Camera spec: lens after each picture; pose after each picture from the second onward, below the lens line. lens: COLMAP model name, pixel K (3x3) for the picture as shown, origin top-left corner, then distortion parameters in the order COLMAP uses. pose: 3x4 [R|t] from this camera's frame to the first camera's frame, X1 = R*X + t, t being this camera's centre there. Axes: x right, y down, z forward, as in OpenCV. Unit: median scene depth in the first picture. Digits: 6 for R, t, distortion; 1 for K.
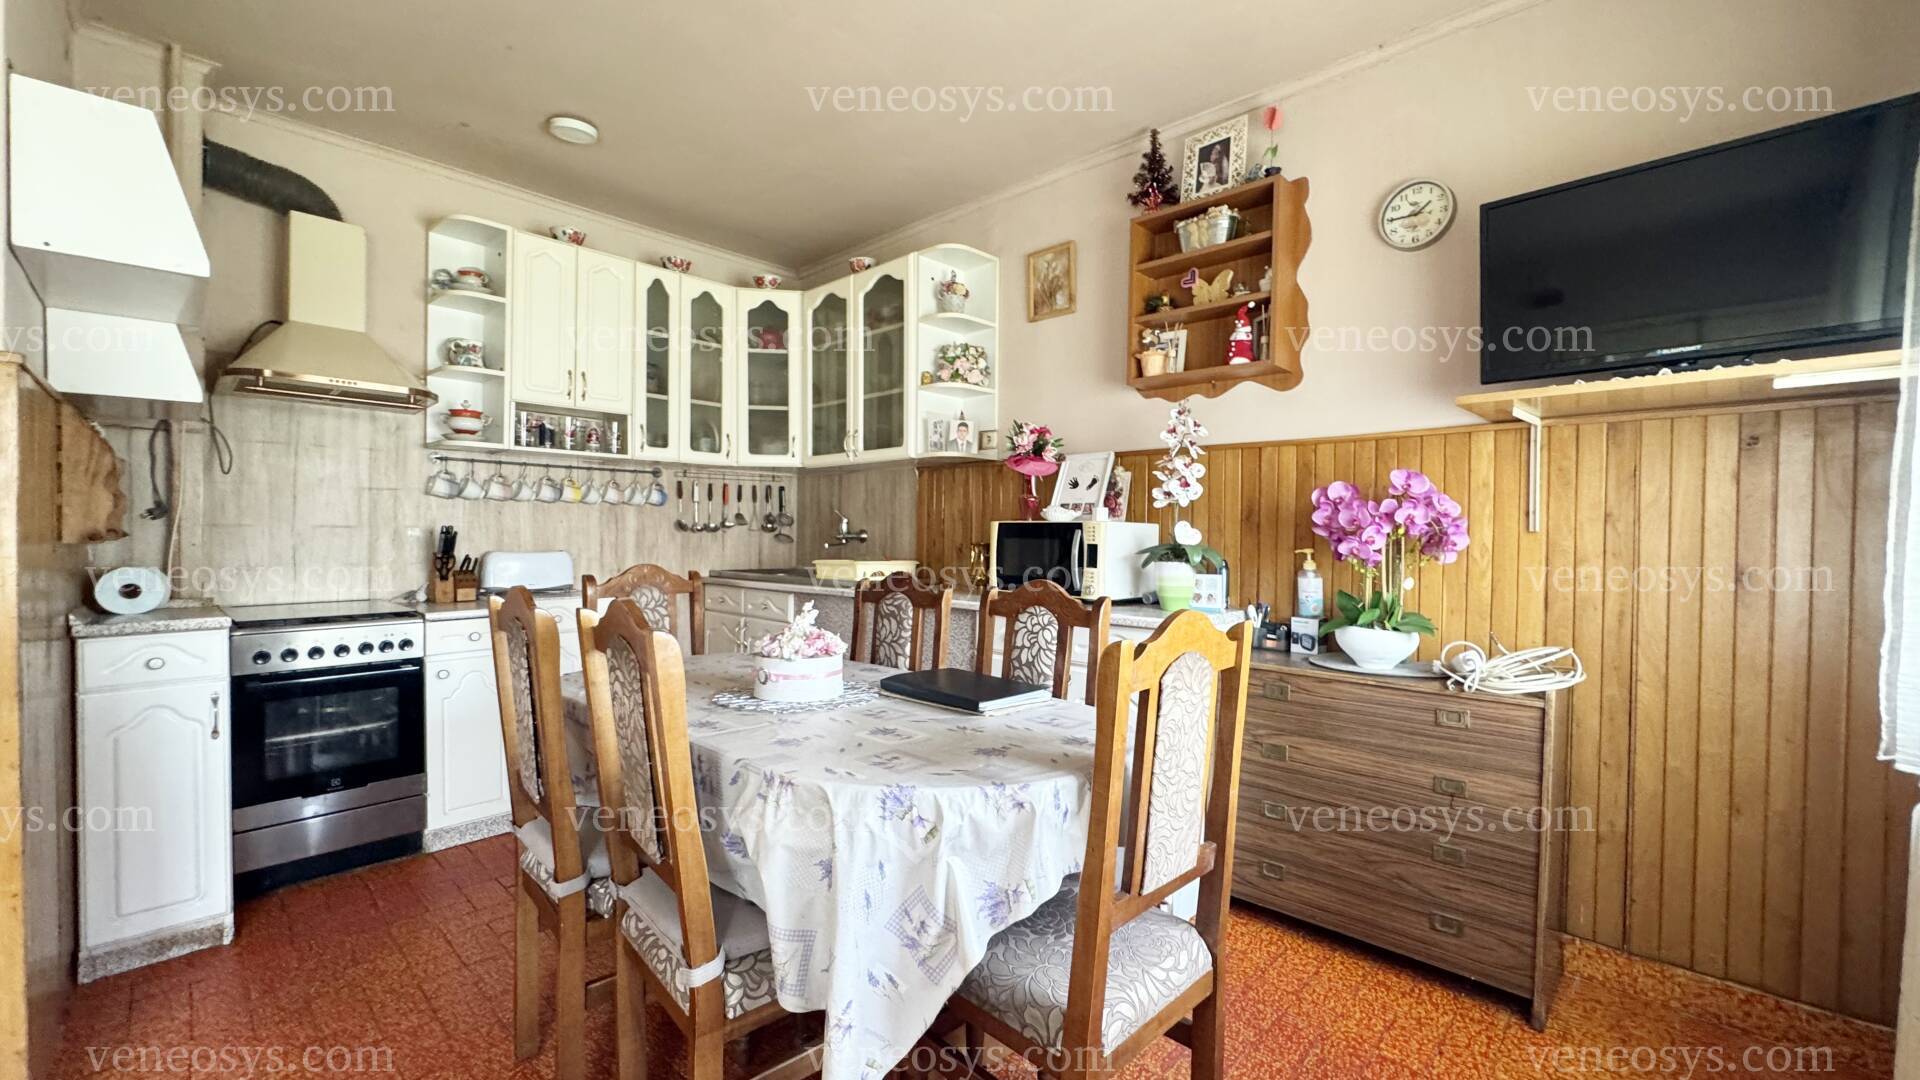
lens RADIAL K [[767.0, 0, 957.8], [0, 767.0, 542.8], [0, 0, 1]] dist [-0.004412, 0.000627]
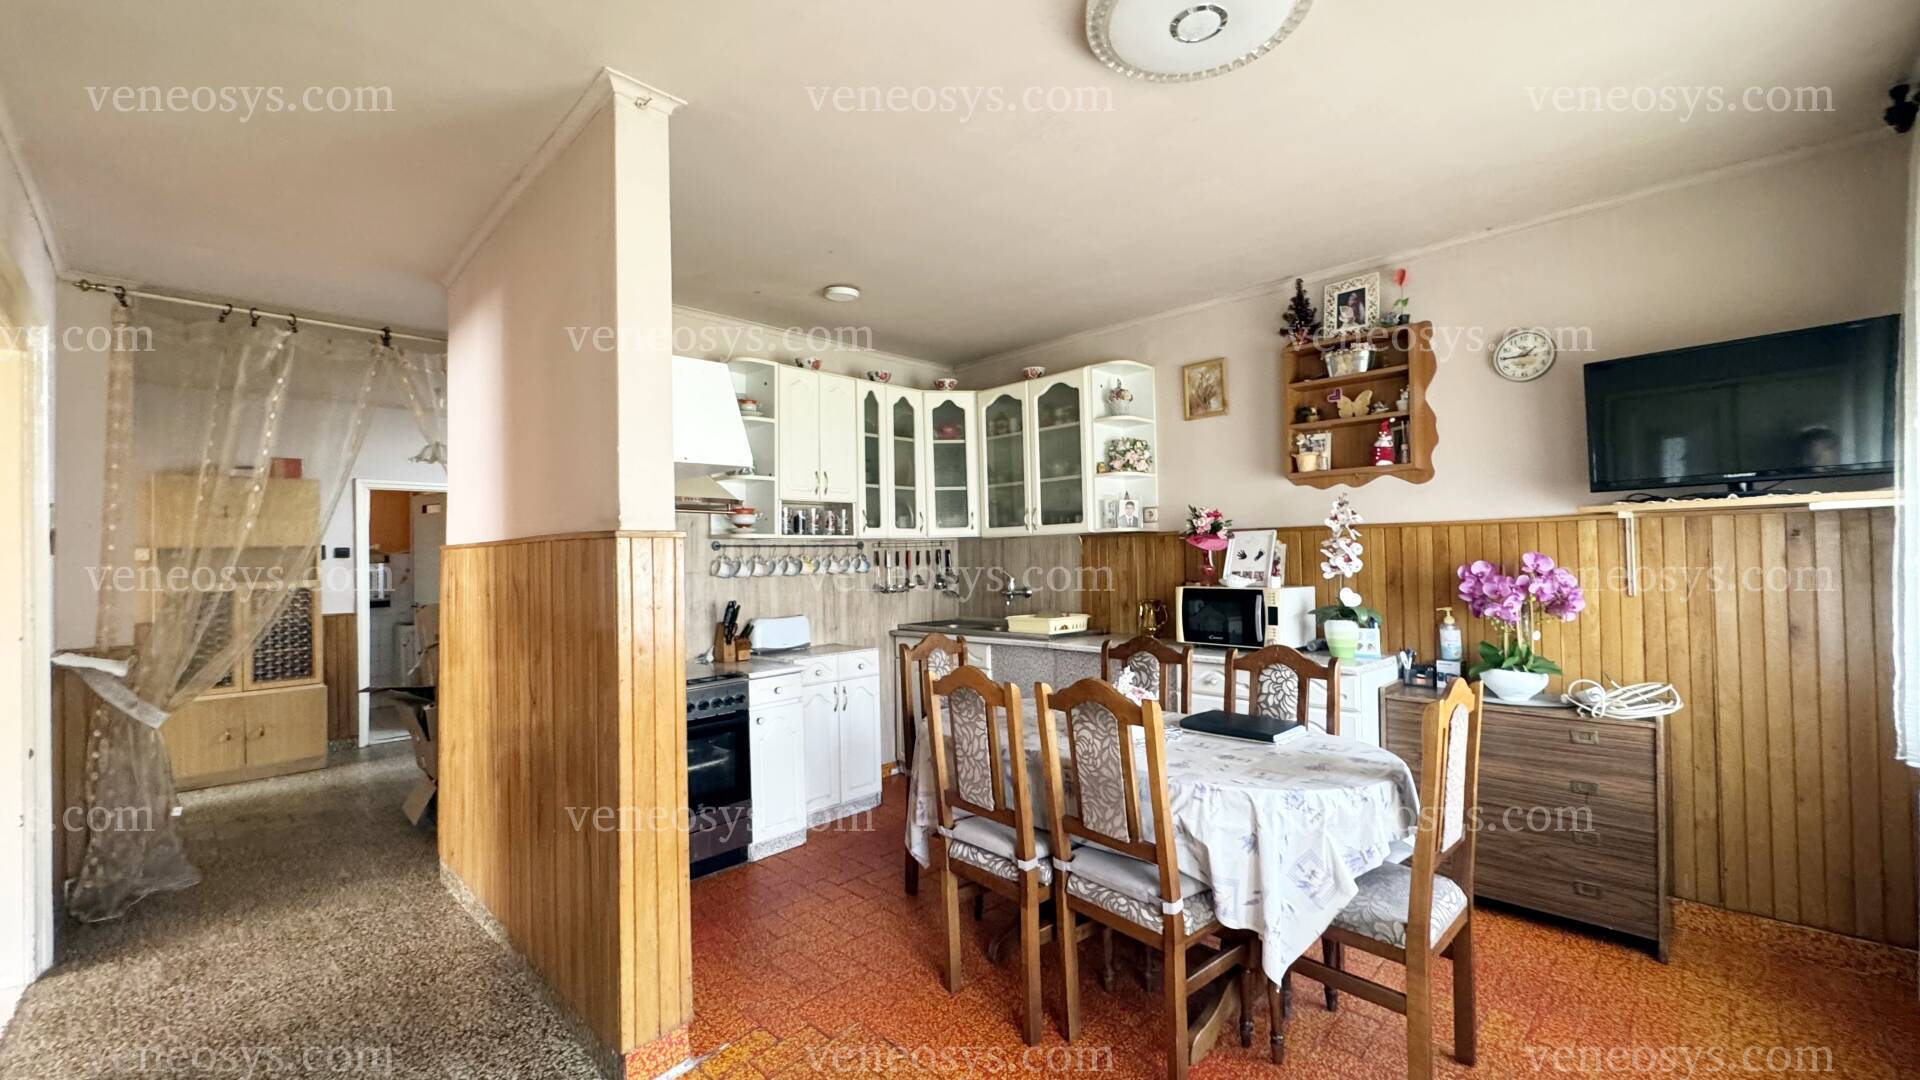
lens RADIAL K [[767.0, 0, 956.9], [0, 767.0, 542.5], [0, 0, 1]] dist [-0.004412, 0.000627]
pose [[0.999297, -0.030540, -0.021725, -0.370065], [0.029856, 0.999069, -0.031140, -0.093478], [0.022656, 0.030469, 0.999279, -0.344394]]
